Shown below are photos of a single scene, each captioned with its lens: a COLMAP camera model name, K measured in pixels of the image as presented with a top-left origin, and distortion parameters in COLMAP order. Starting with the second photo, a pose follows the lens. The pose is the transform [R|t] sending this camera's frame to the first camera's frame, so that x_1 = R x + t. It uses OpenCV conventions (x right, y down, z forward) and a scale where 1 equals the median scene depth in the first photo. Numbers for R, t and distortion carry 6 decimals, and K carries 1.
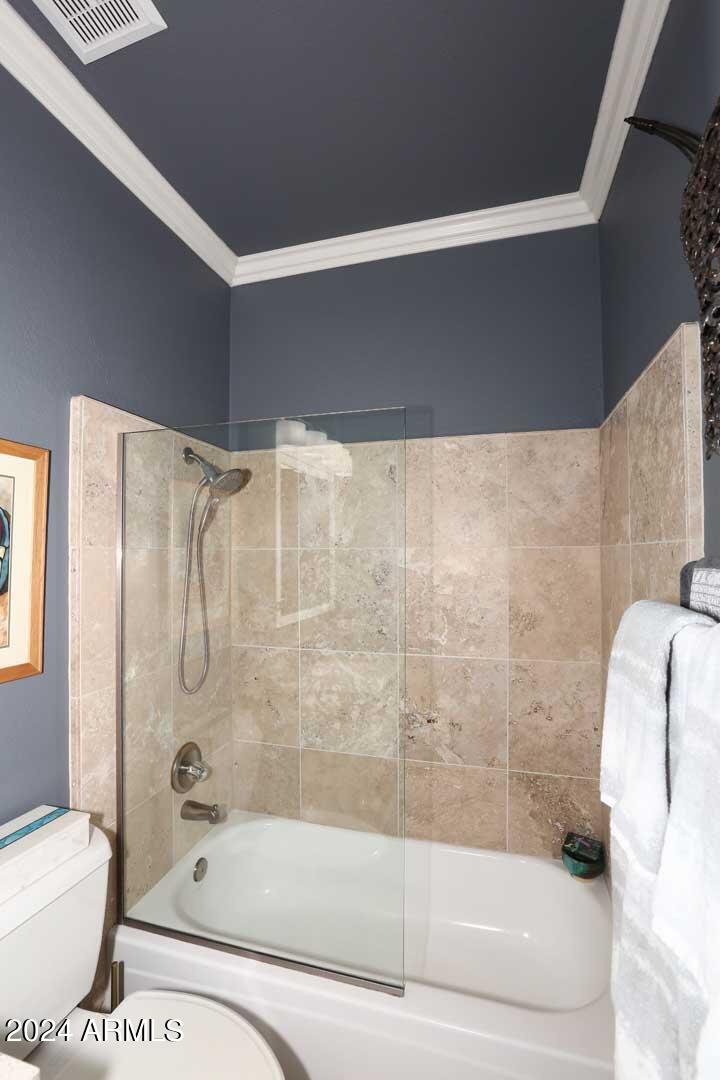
lens RADIAL K [[498.9, 0, 350.3], [0, 498.9, 543.8], [0, 0, 1]] dist [-0.044704, 0.018018]
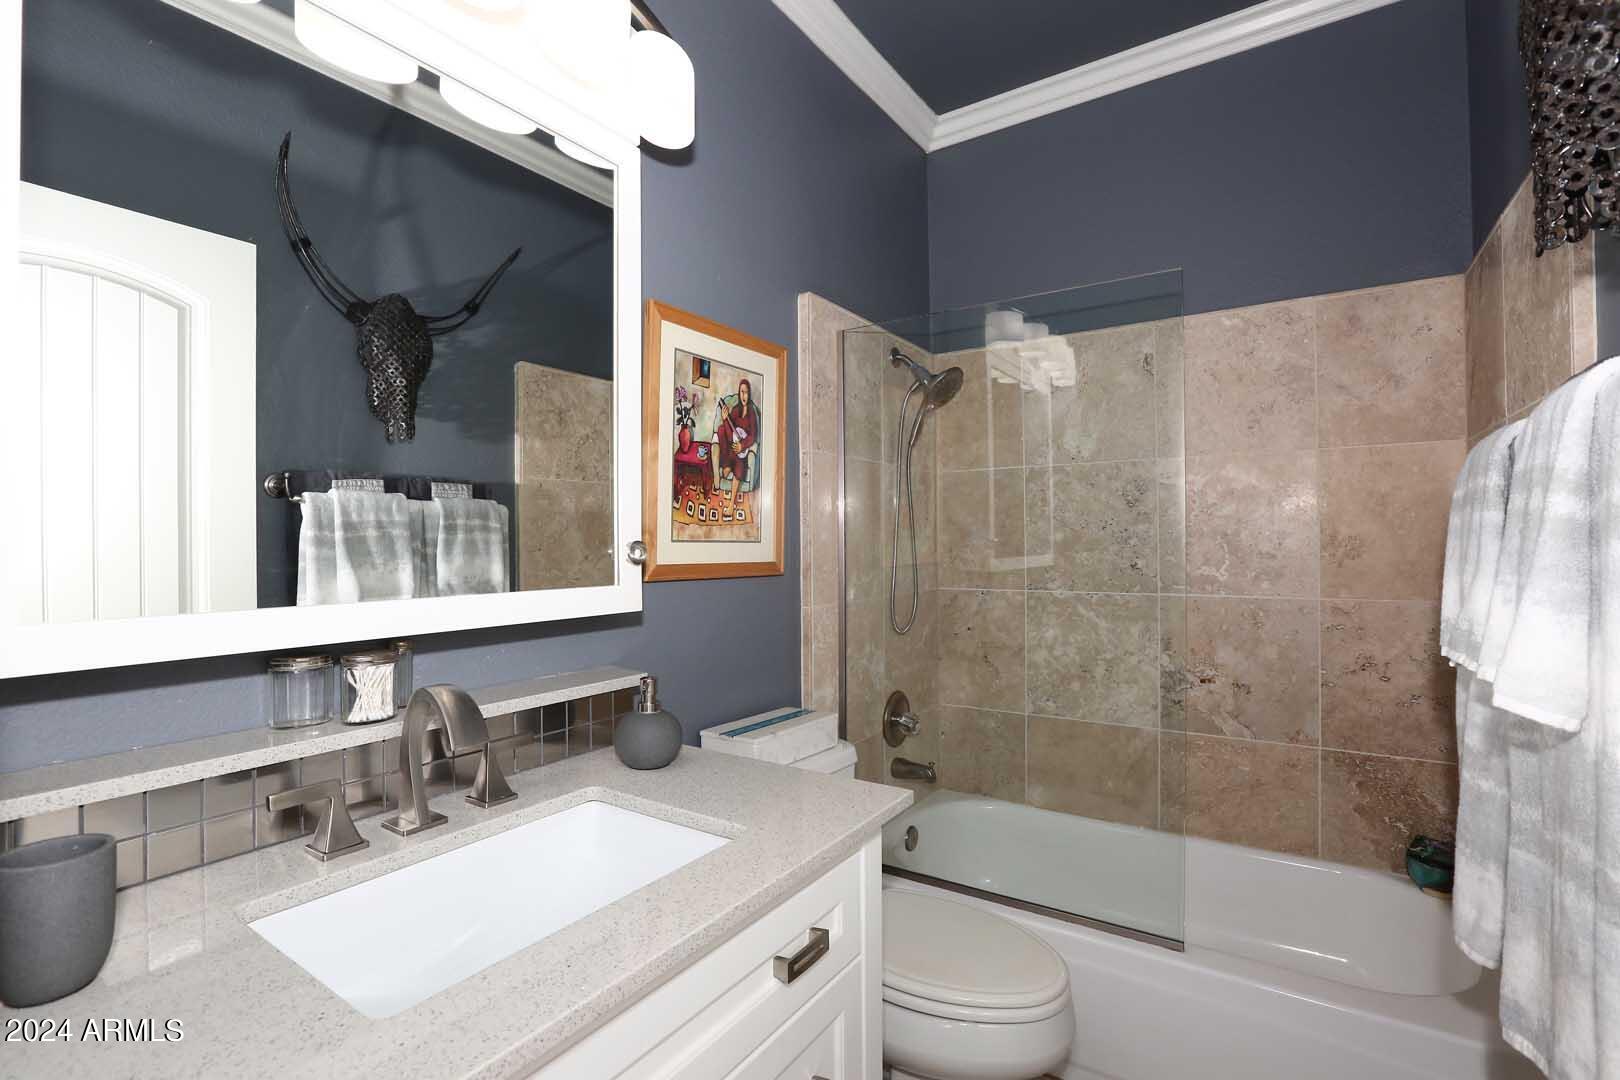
lens RADIAL K [[748.3, 0, 799.3], [0, 748.3, 539.7], [0, 0, 1]] dist [-0.044704, 0.018018]
pose [[0.954741, -0.008971, -0.297303, -0.100217], [0.014408, 0.999767, 0.016103, 0.113025], [0.297089, -0.019658, 0.954647, -0.287888]]
